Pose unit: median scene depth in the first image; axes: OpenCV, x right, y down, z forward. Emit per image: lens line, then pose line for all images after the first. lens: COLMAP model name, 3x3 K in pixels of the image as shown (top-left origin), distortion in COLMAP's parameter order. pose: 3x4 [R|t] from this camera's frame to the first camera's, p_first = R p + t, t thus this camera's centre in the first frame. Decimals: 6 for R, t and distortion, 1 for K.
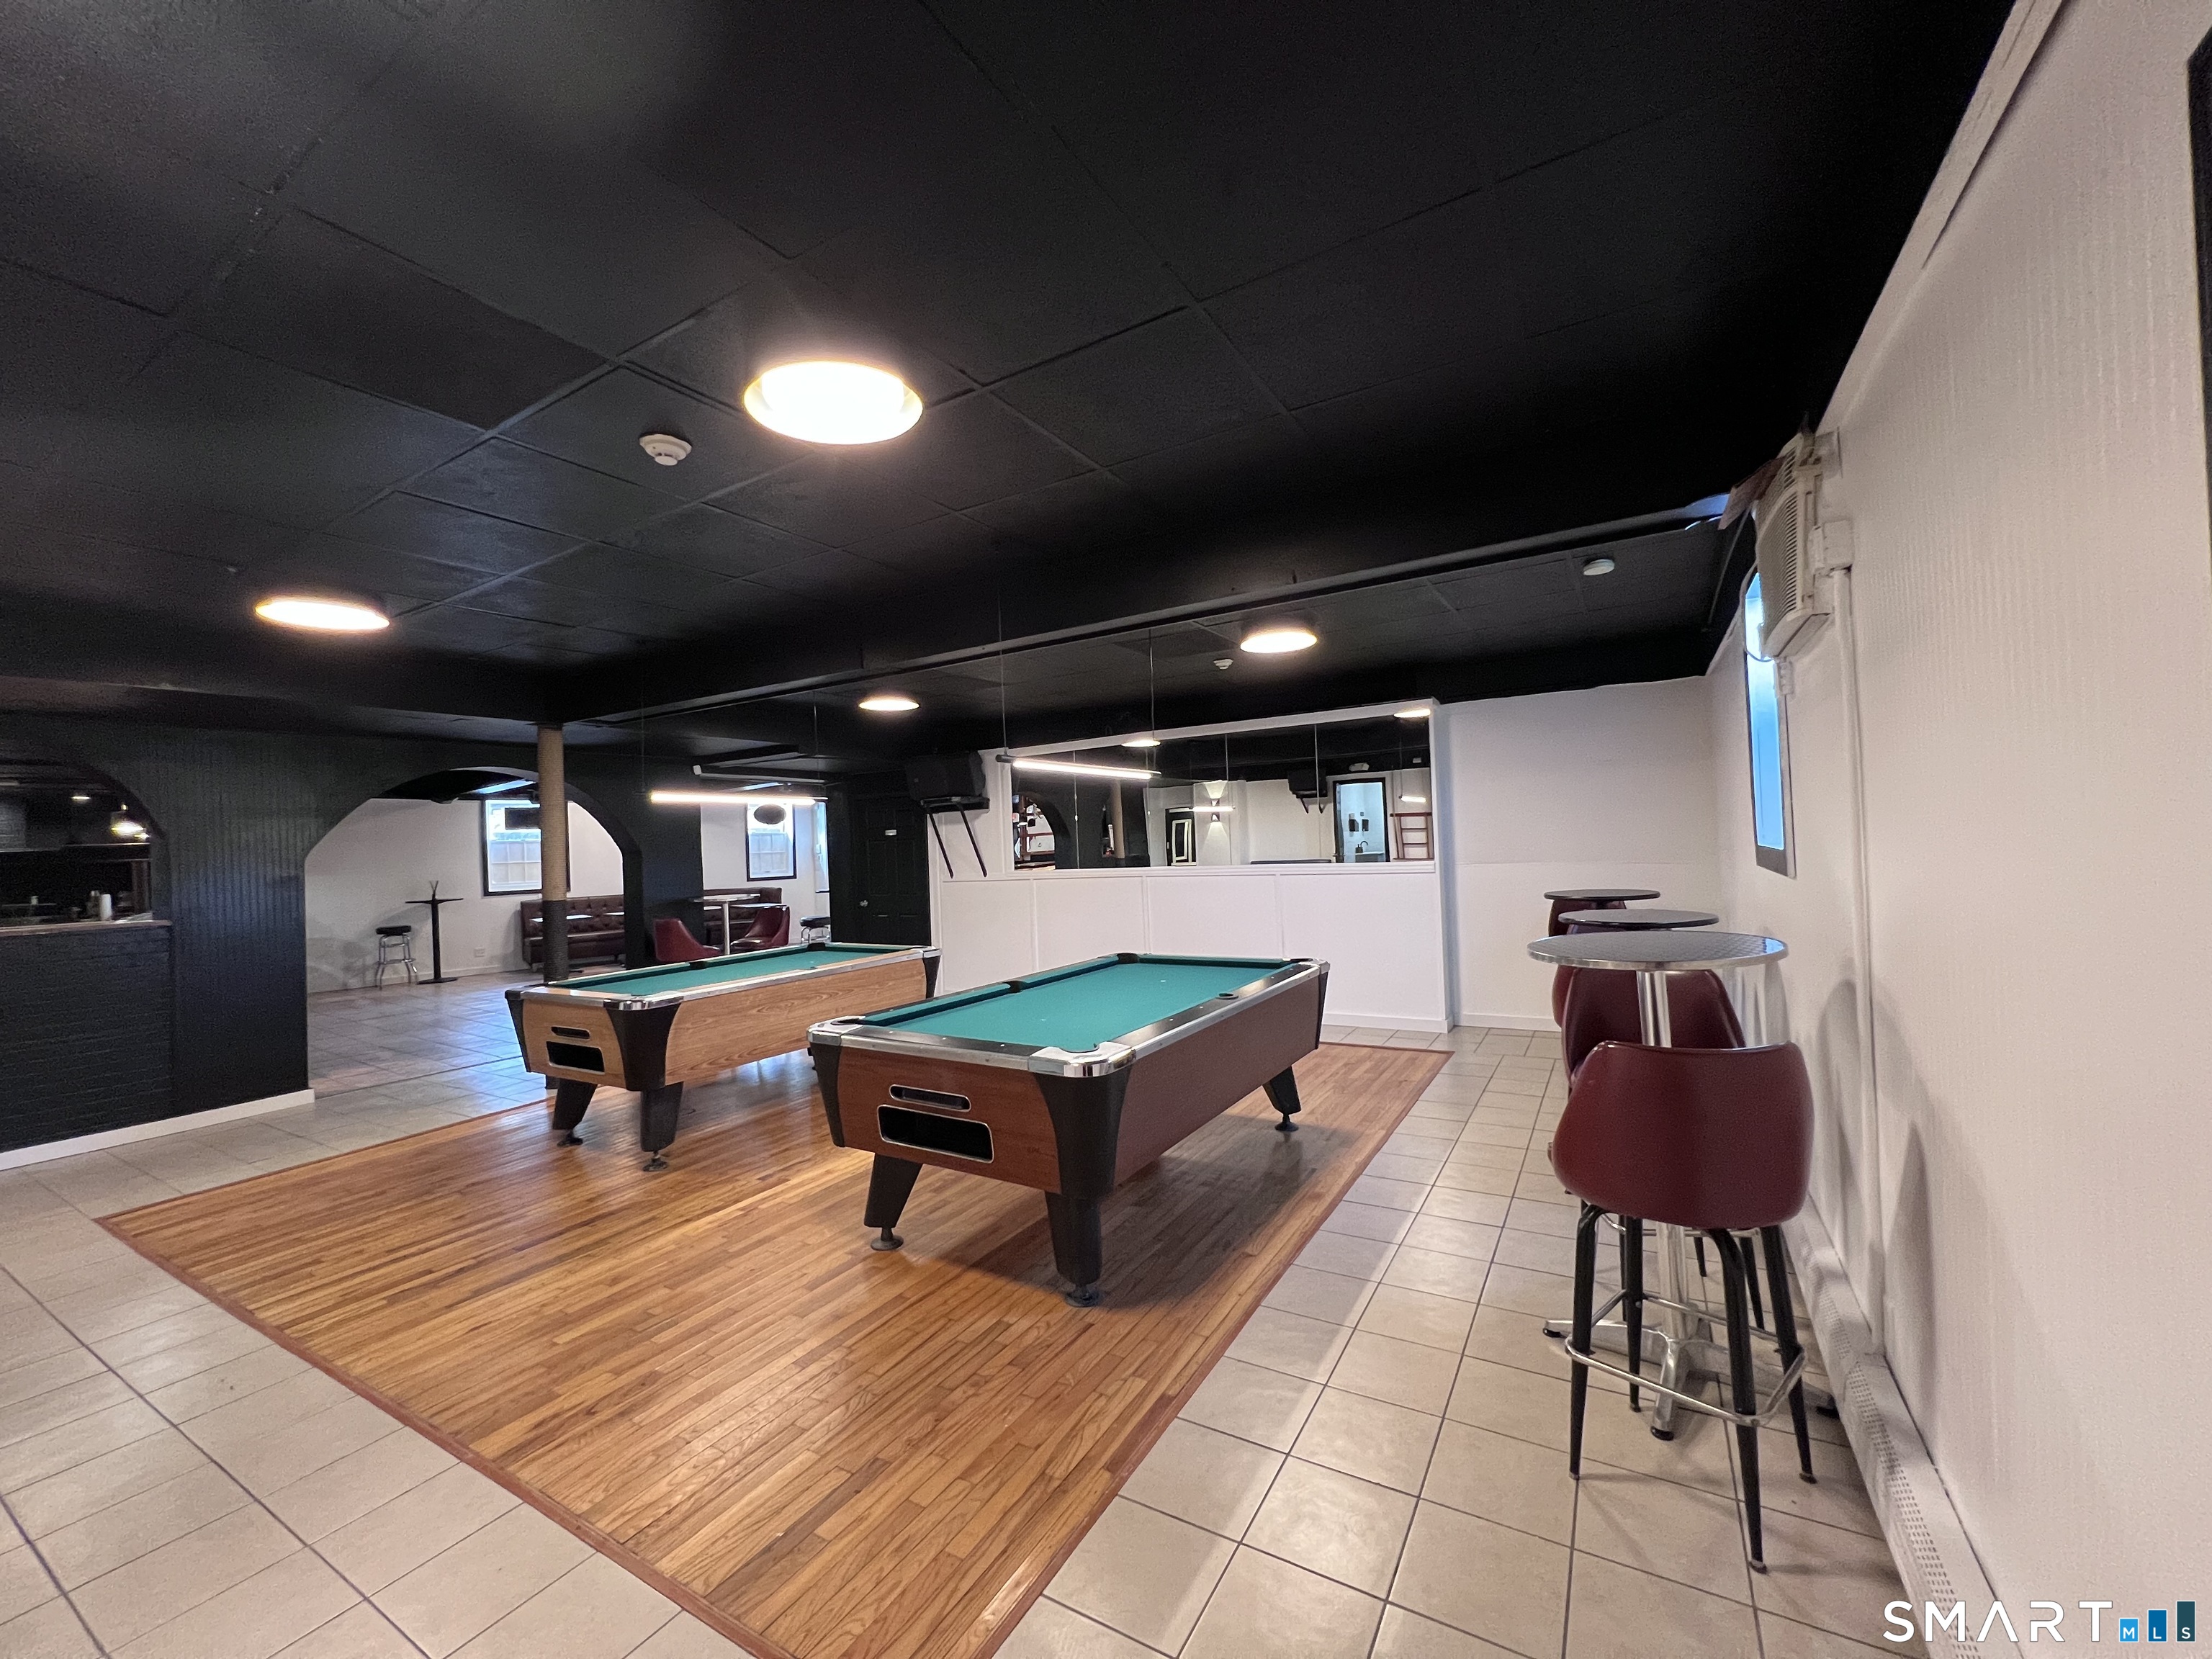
lens RADIAL K [[884.4, 0, 1103.3], [0, 884.4, 834.8], [0, 0, 1]] dist [-0.000574, 0.000294]
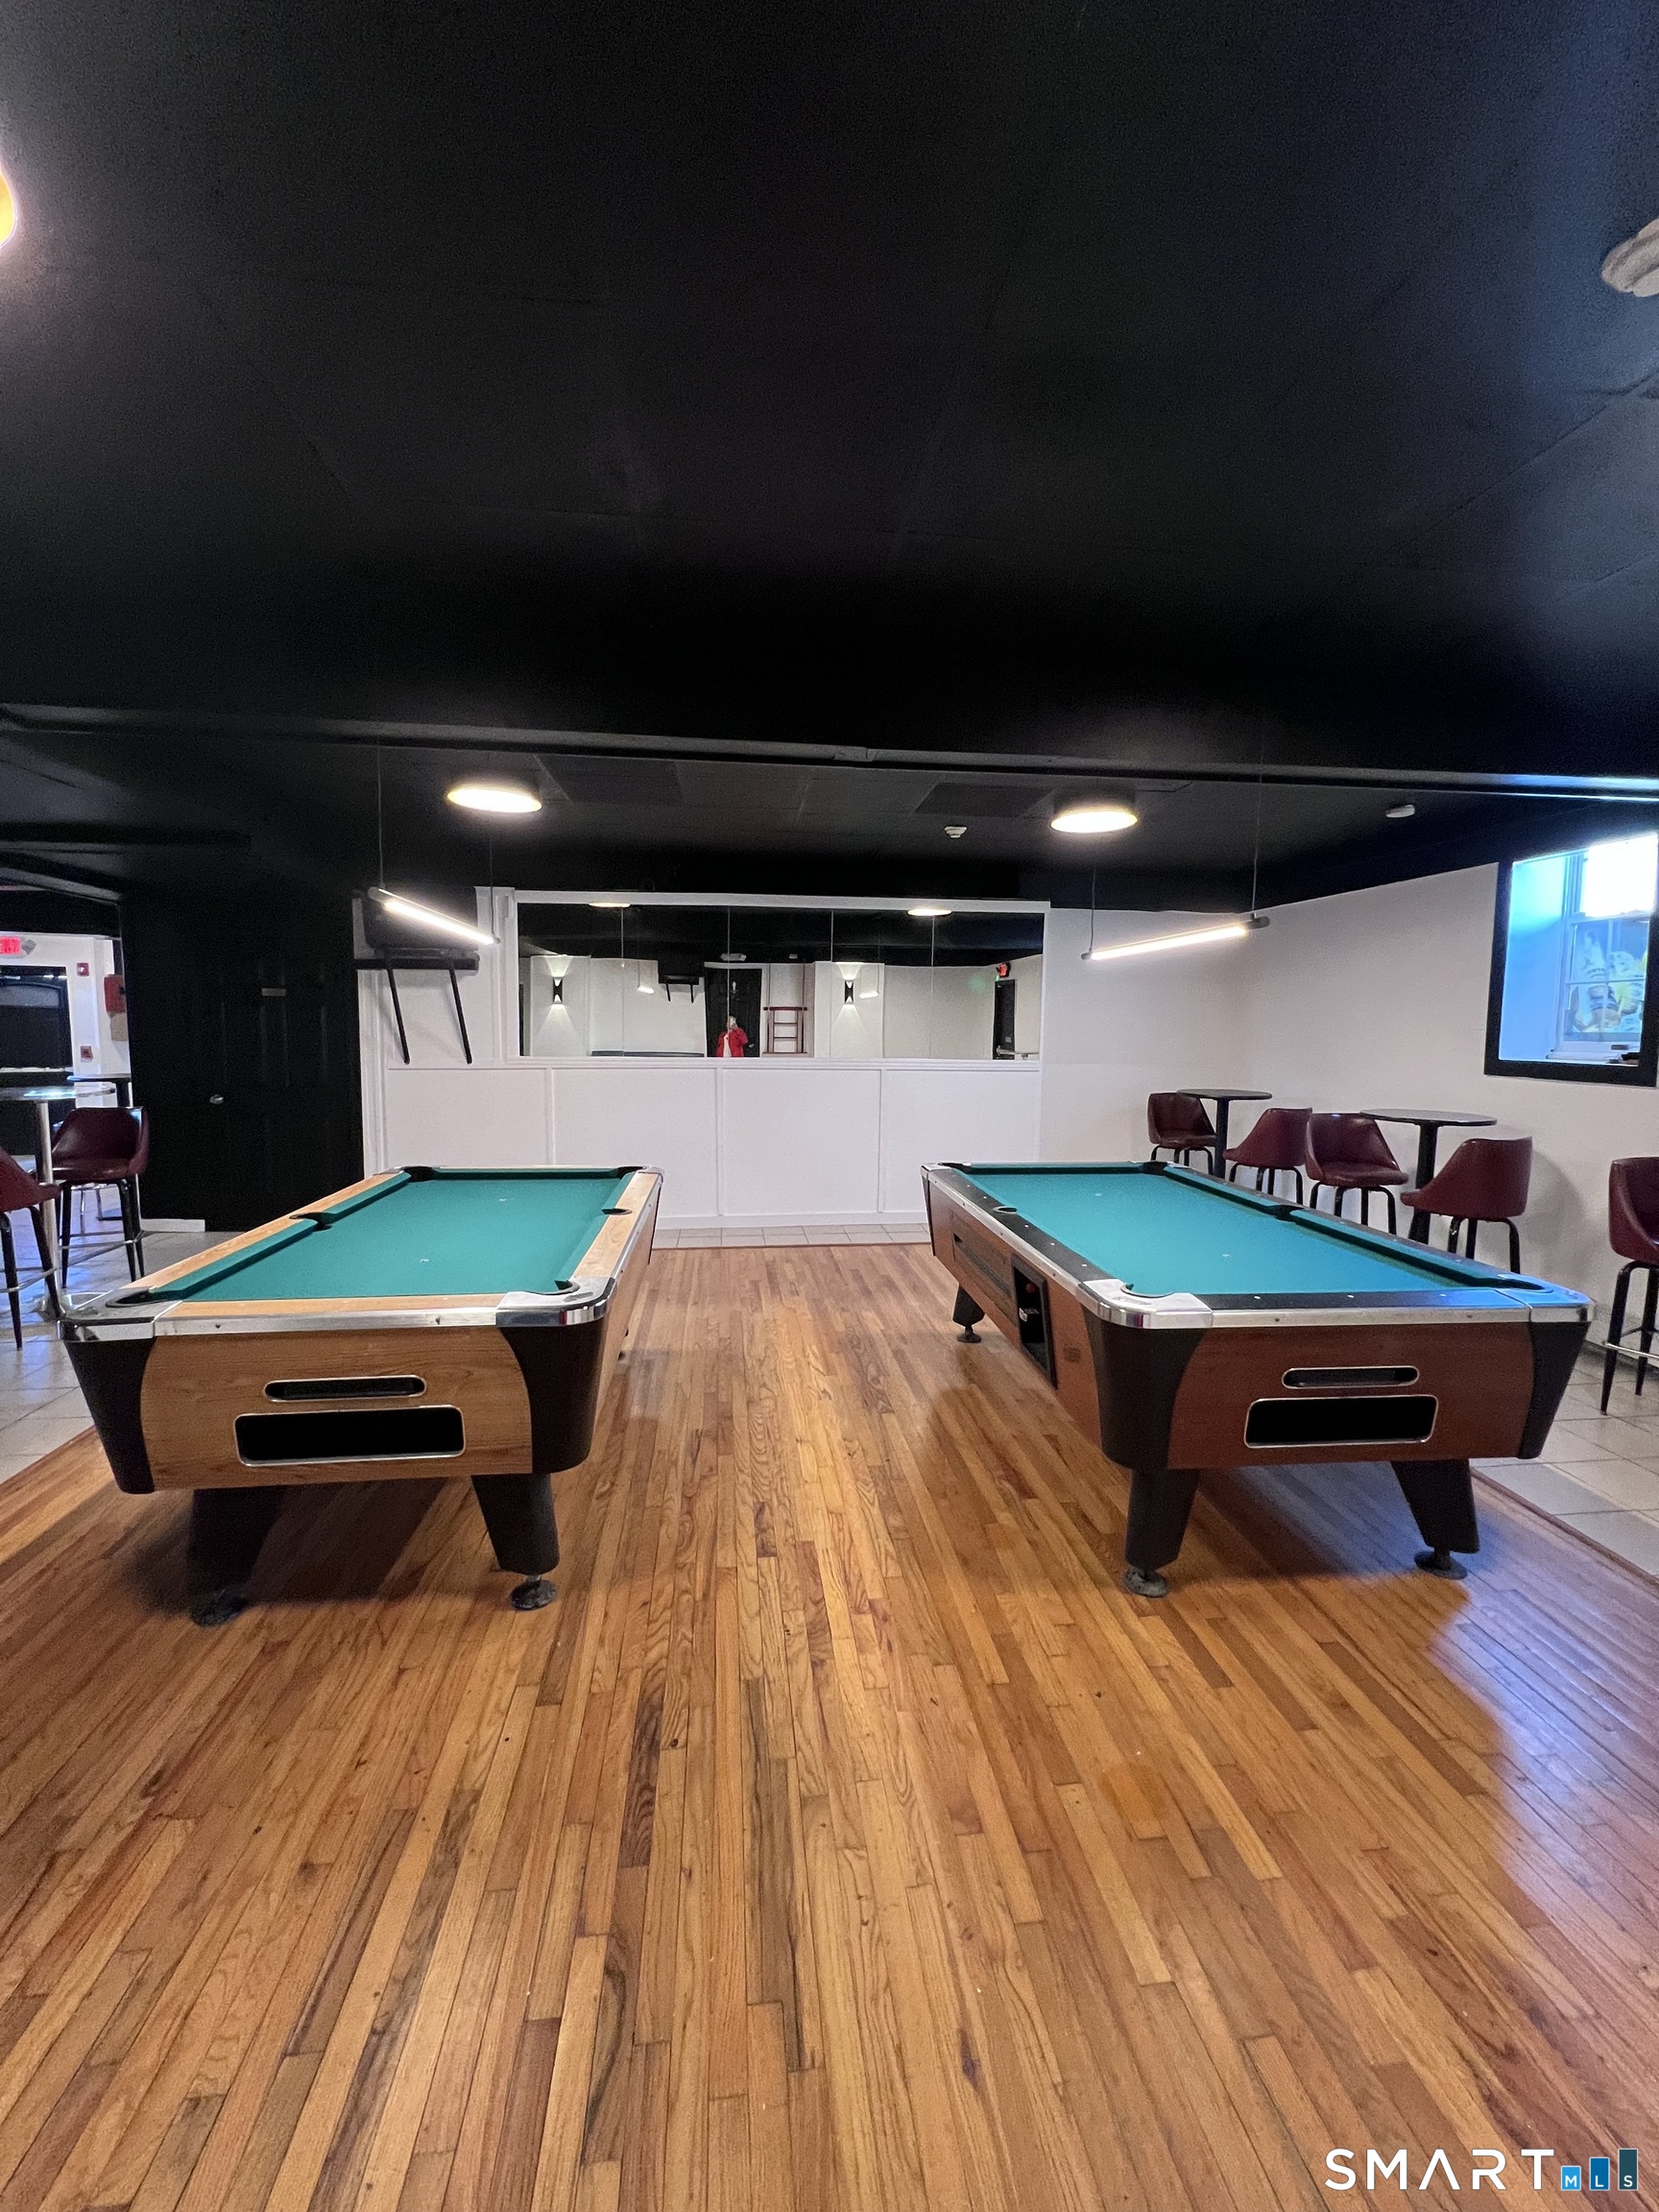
lens RADIAL K [[884.4, 0, 822.0], [0, 884.4, 1108.8], [0, 0, 1]] dist [-0.000574, 0.000294]
pose [[0.791930, -0.009911, 0.610531, -0.740525], [-0.049016, 0.995610, 0.079741, 0.025788], [-0.608641, -0.093075, 0.787968, 0.521214]]
